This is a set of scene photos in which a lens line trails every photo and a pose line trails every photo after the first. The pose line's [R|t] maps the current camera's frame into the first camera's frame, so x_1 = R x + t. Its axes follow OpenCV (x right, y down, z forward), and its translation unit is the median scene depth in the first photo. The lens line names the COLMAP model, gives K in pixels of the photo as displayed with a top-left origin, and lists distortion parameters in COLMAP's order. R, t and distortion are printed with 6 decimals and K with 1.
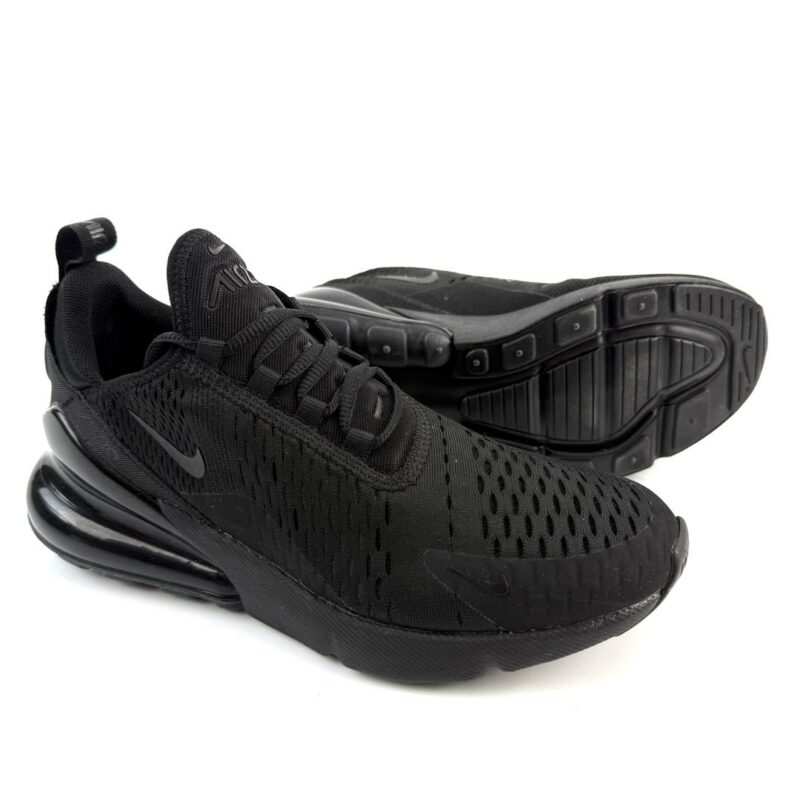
lens RADIAL K [[753.3, 0, 399.5], [0, 753.3, 431.0], [0, 0, 1]] dist [0.155286, -0.401270]
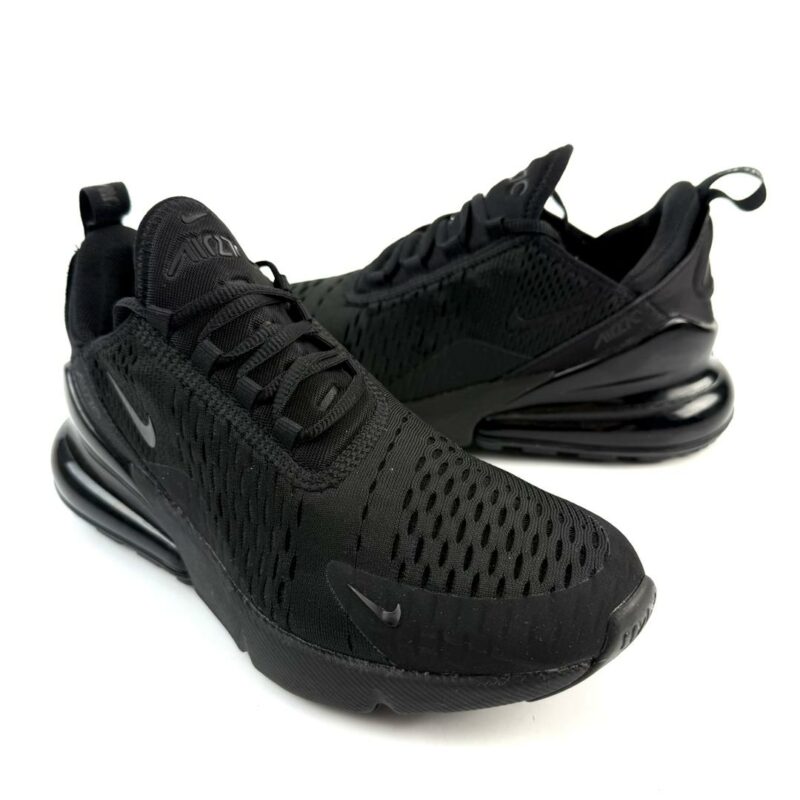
lens RADIAL K [[753.3, 0, 399.5], [0, 753.3, 431.0], [0, 0, 1]] dist [0.155286, -0.401270]
pose [[0.952681, 0.133881, -0.272899, 0.330276], [-0.131647, 0.990941, 0.026566, -0.030345], [0.273984, 0.010617, 0.961676, 0.143030]]
